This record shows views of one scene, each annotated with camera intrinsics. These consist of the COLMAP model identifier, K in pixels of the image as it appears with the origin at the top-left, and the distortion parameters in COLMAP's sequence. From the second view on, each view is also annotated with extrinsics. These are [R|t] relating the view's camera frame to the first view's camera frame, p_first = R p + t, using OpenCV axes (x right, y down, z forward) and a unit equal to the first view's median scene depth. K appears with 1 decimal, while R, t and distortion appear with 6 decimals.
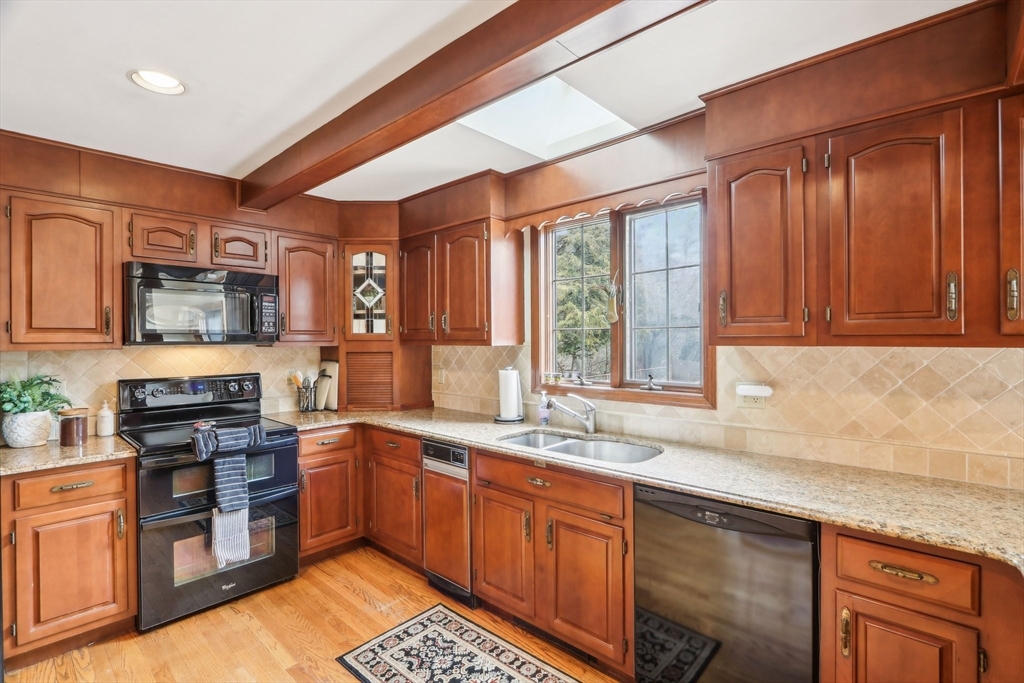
lens RADIAL K [[479.4, 0, 514.1], [0, 479.4, 339.0], [0, 0, 1]] dist [-0.010636, 0.001677]
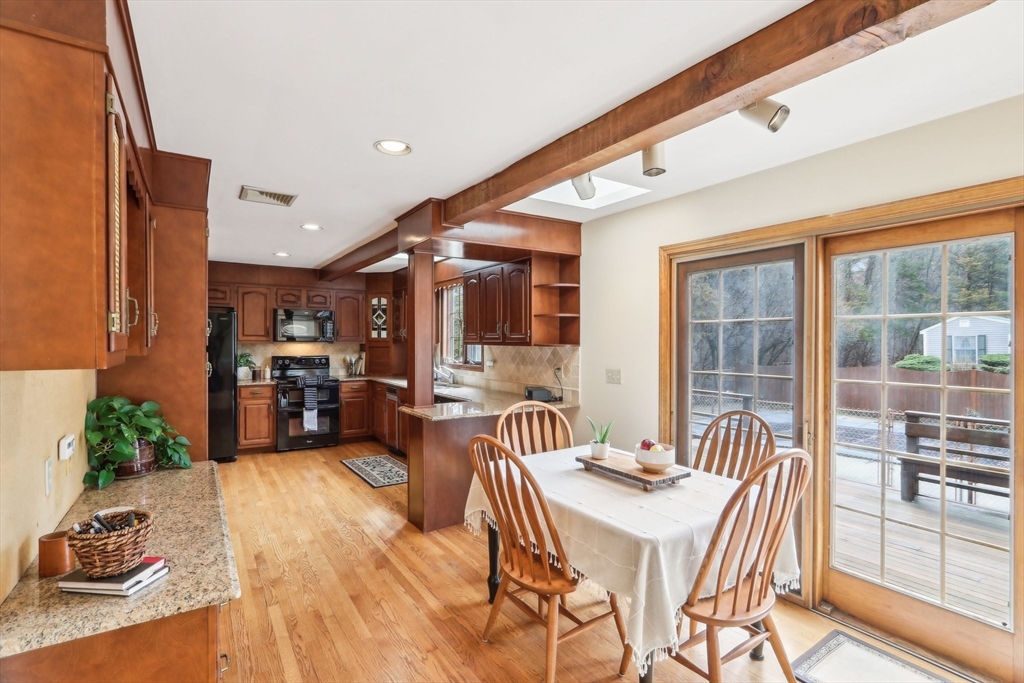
lens RADIAL K [[479.4, 0, 511.0], [0, 479.4, 342.2], [0, 0, 1]] dist [-0.010636, 0.001677]
pose [[0.968406, 0.010902, -0.249141, 0.871072], [-0.010591, 0.999941, 0.002587, -0.003811], [0.249154, 0.000133, 0.968464, -0.963533]]
